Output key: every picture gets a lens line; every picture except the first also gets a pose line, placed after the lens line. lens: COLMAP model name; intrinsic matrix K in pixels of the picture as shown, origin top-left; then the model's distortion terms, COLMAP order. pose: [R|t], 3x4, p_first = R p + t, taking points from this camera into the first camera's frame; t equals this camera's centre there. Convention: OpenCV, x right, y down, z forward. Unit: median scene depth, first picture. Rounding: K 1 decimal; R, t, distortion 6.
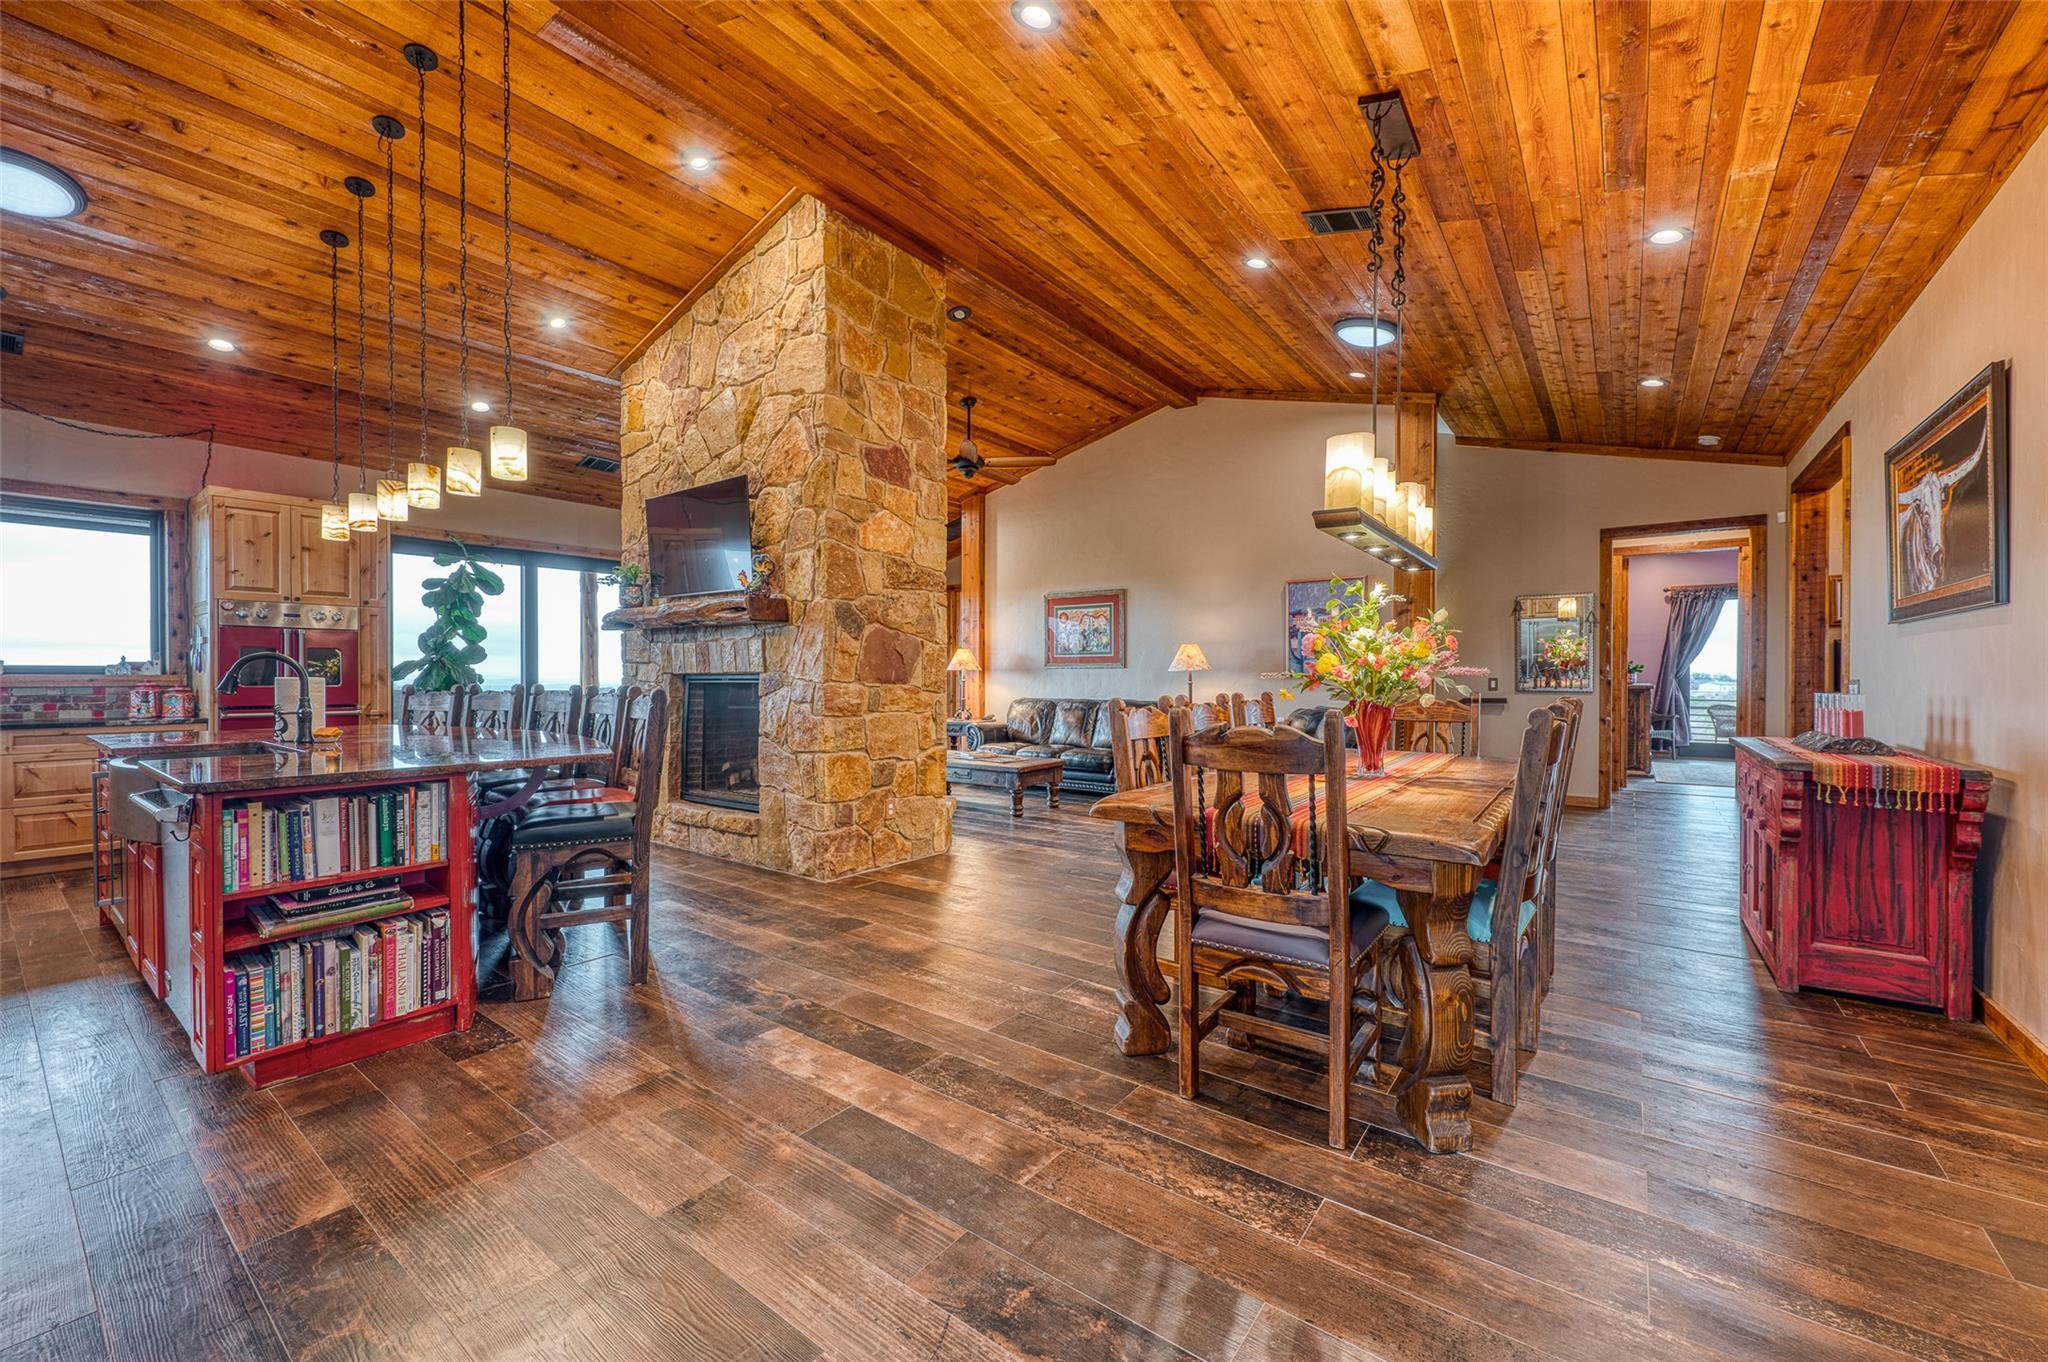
lens RADIAL K [[804.6, 0, 1023.6], [0, 804.6, 679.6], [0, 0, 1]] dist [0.009714, -0.001349]
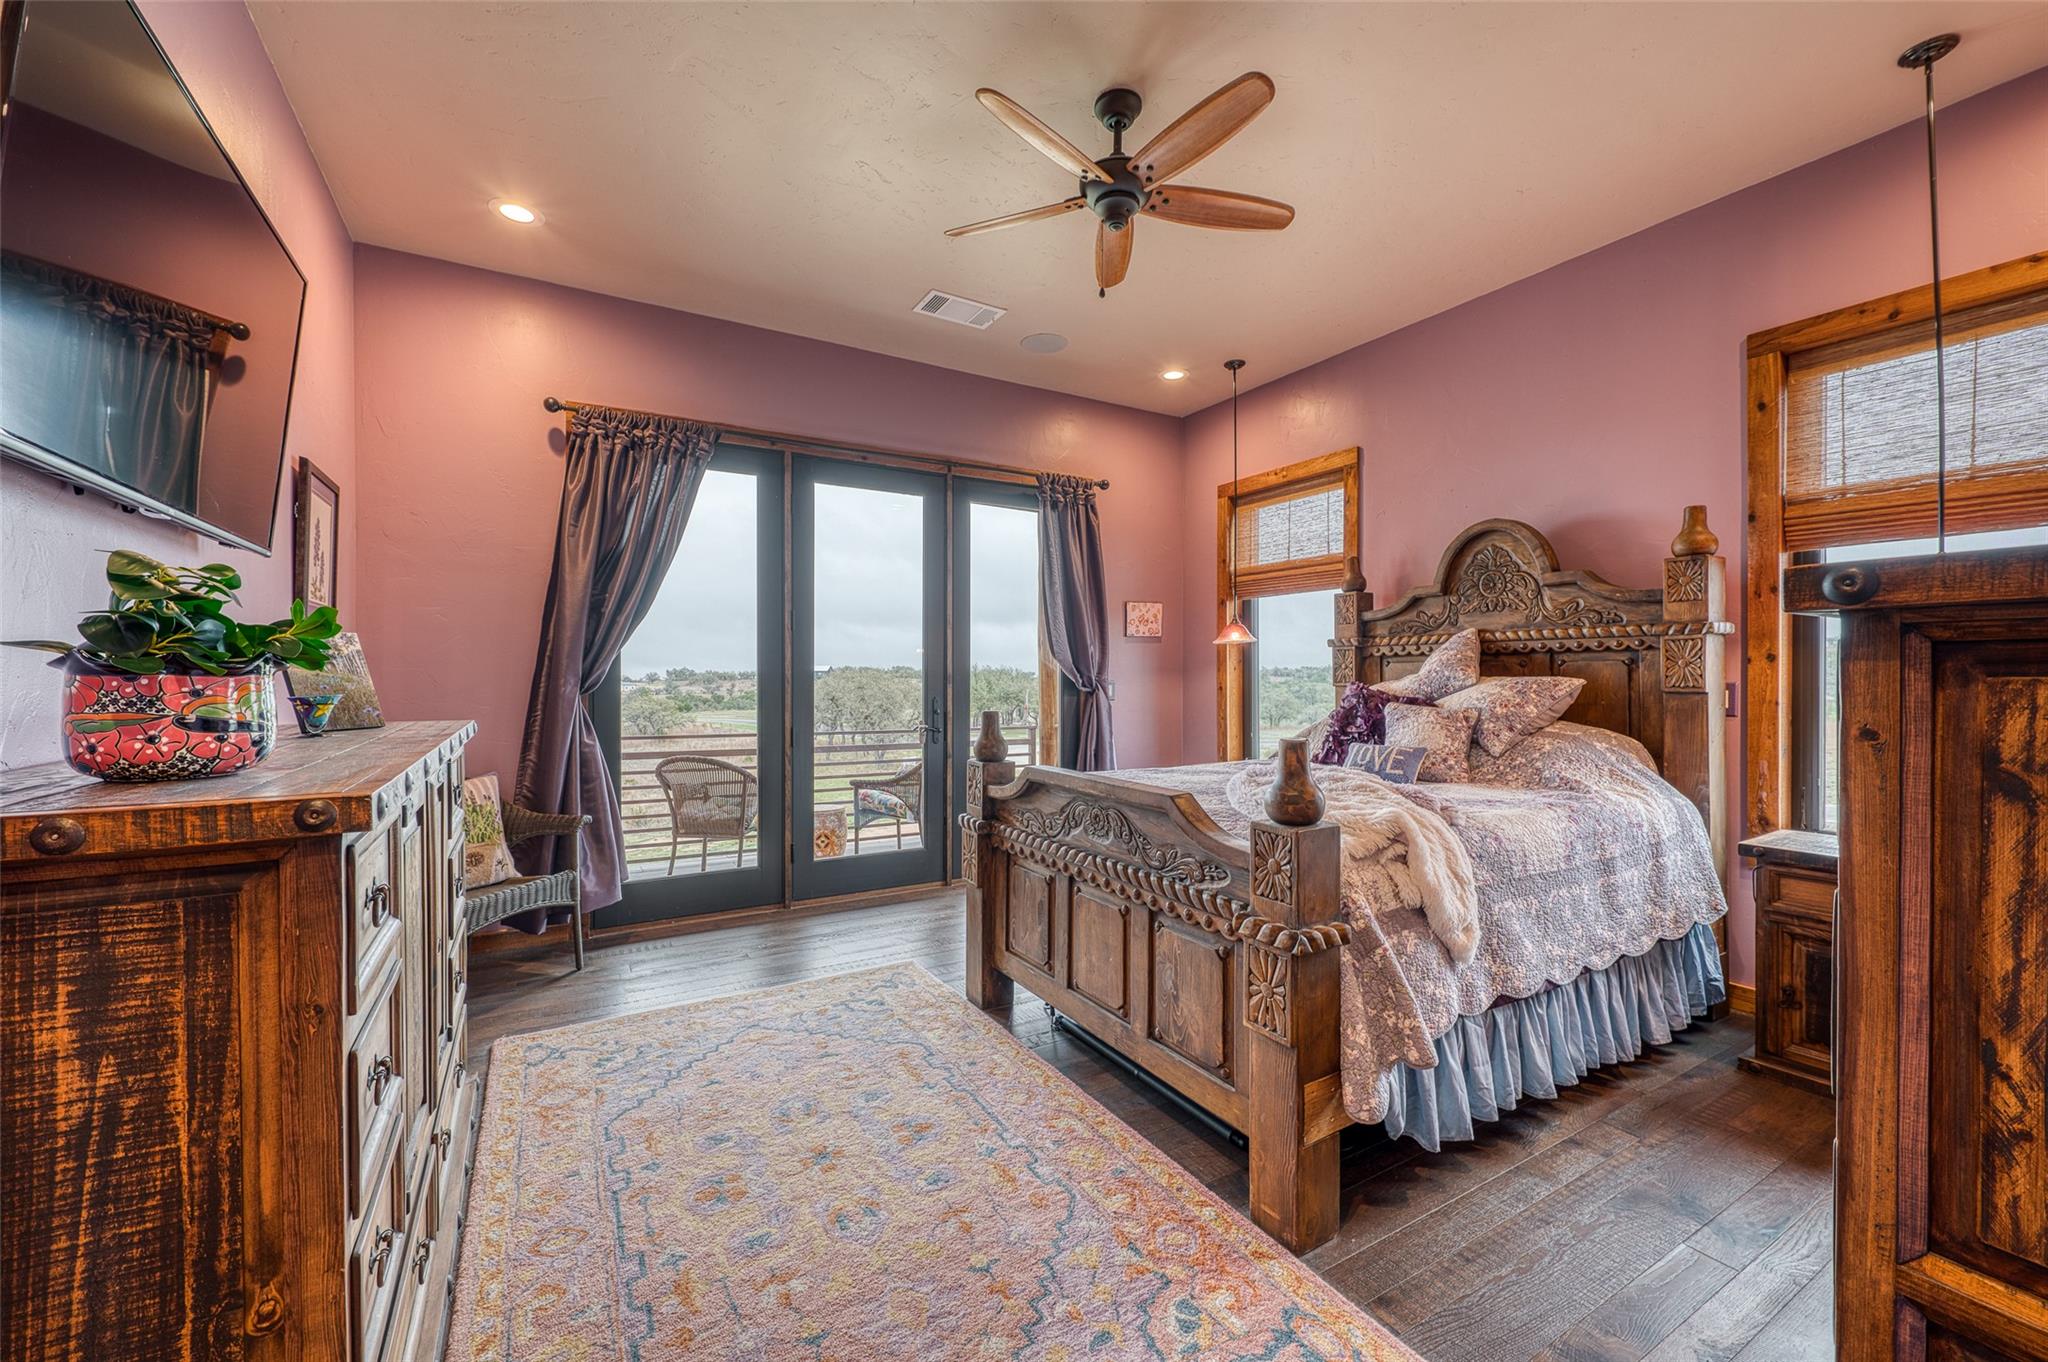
lens RADIAL K [[804.6, 0, 1018.7], [0, 804.6, 678.0], [0, 0, 1]] dist [0.009714, -0.001349]
pose [[0.379109, -0.007230, 0.925324, 0.669864], [0.007977, 0.999958, 0.004545, -0.008217], [-0.925318, 0.005658, 0.379150, 0.836521]]
